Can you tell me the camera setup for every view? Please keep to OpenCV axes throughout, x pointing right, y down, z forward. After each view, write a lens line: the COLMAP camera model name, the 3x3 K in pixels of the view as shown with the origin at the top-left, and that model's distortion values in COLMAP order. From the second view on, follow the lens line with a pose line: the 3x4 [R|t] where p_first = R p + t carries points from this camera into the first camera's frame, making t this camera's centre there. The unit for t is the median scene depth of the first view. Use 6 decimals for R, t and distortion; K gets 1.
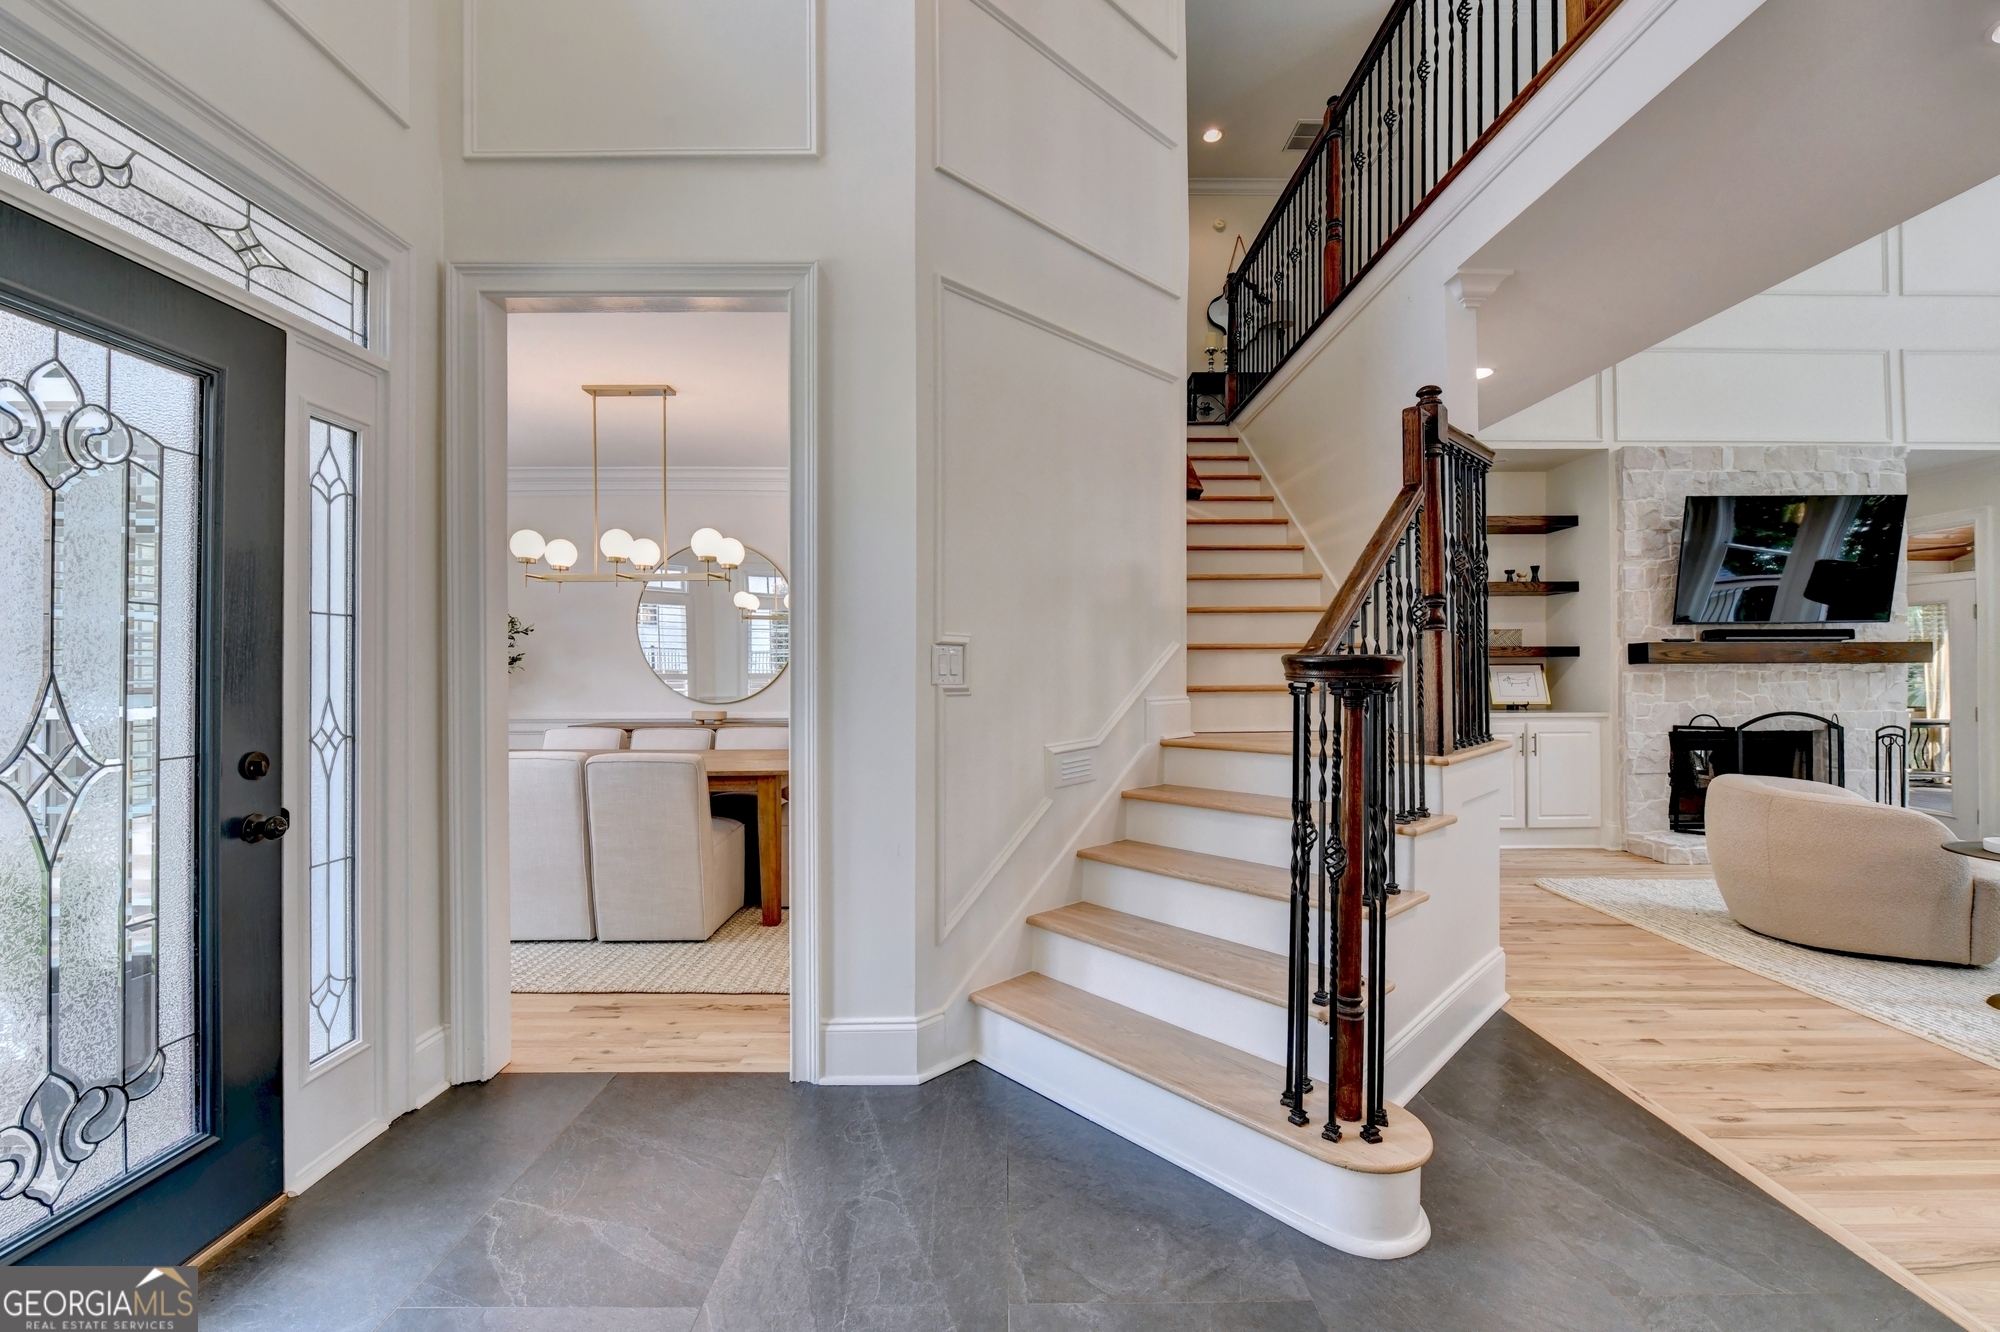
lens RADIAL K [[831.9, 0, 1003.4], [0, 831.9, 661.5], [0, 0, 1]] dist [-0.002055, -0.000479]
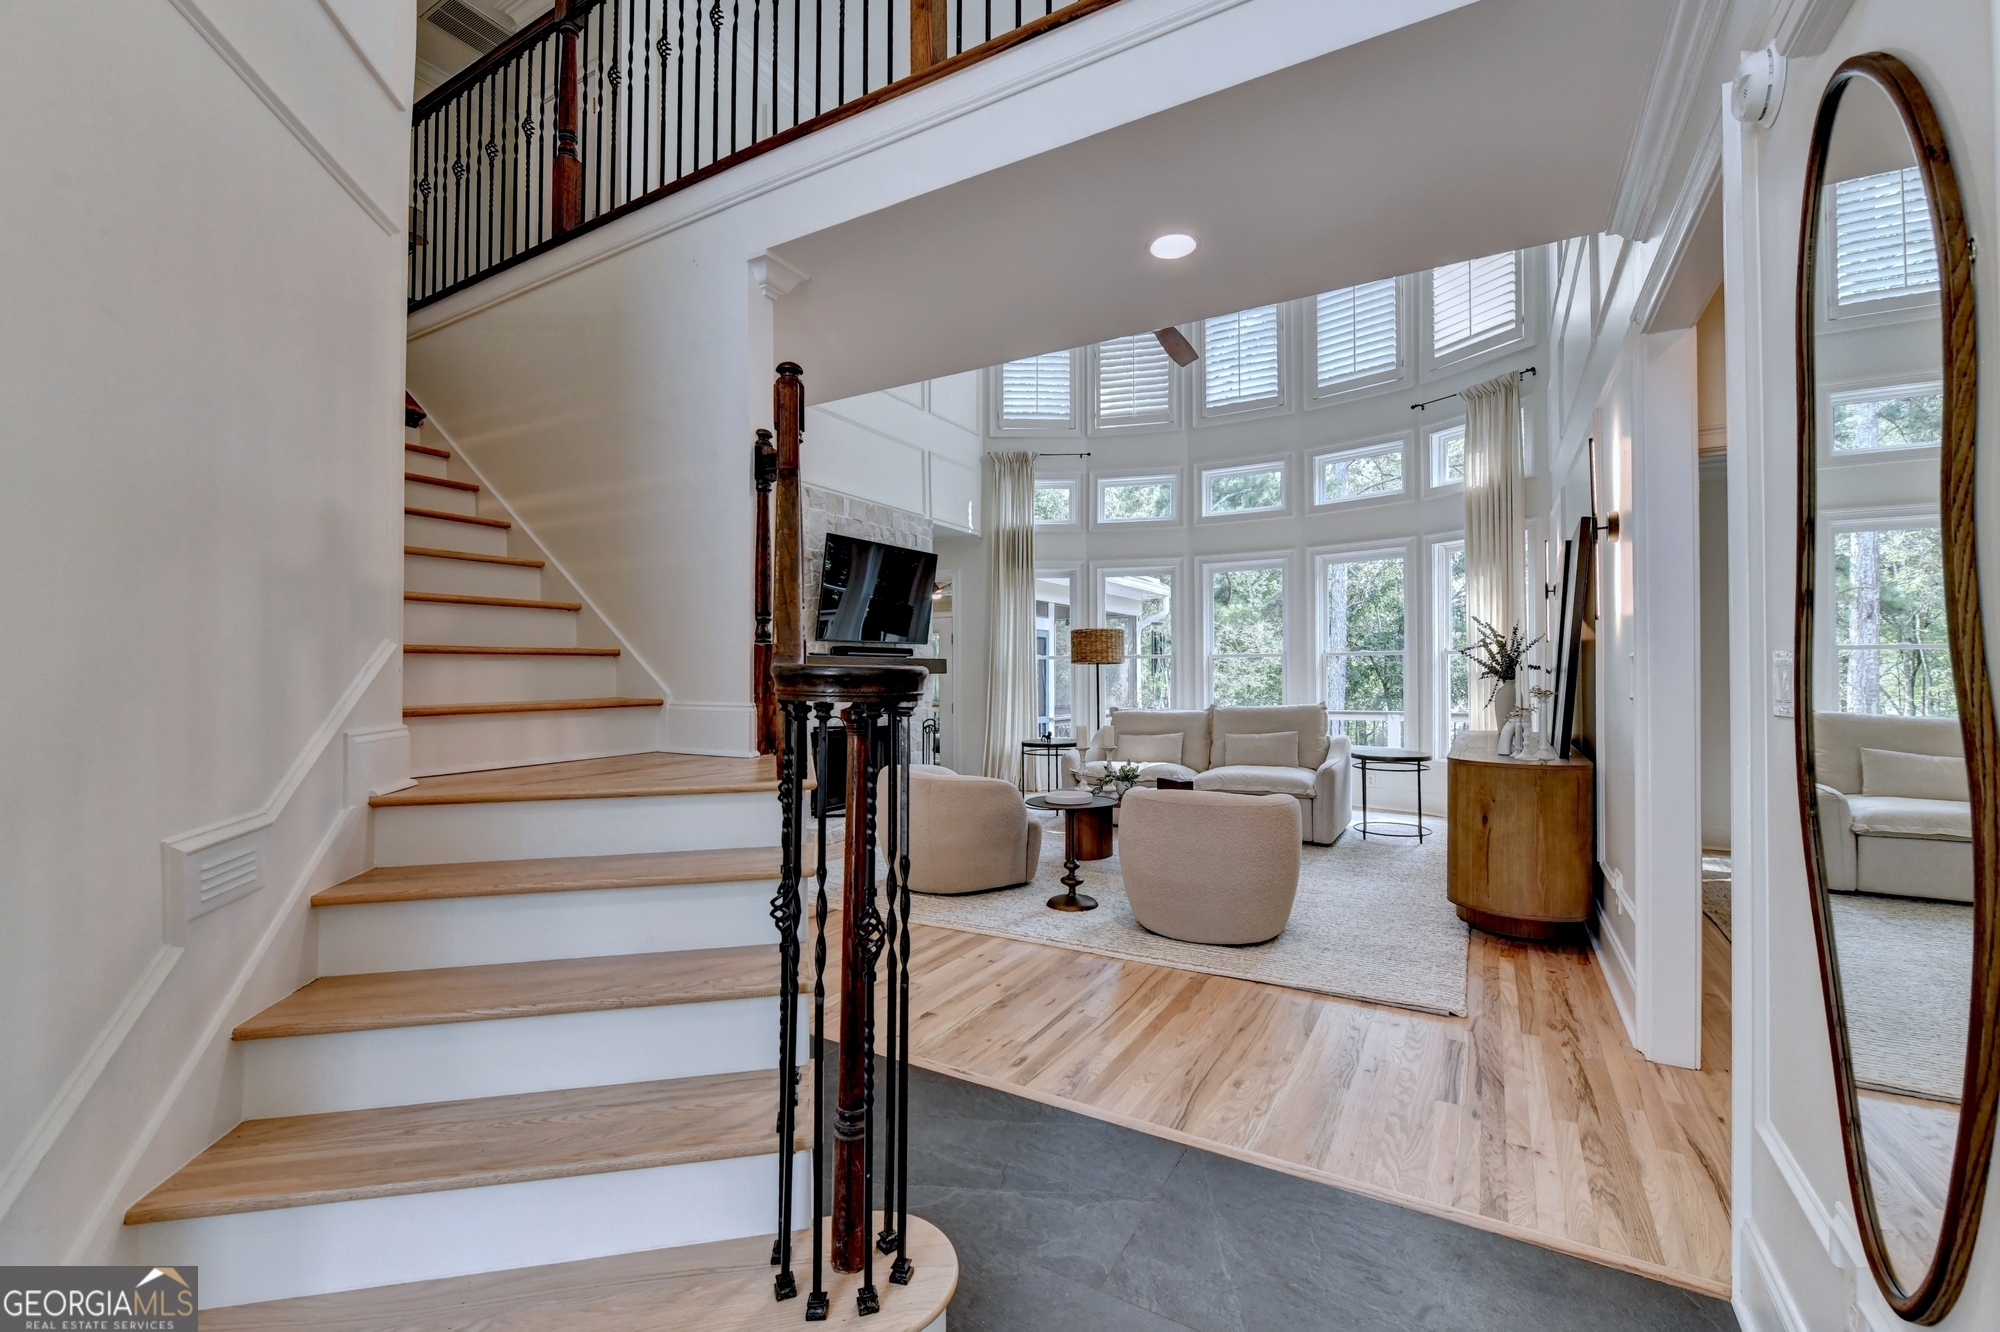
lens RADIAL K [[831.9, 0, 1003.4], [0, 831.9, 661.5], [0, 0, 1]] dist [-0.002055, -0.000479]
pose [[0.503483, 0.013827, 0.863895, -0.125230], [-0.004558, 0.999901, -0.013348, -0.001040], [-0.863993, 0.002782, 0.503496, 0.321966]]
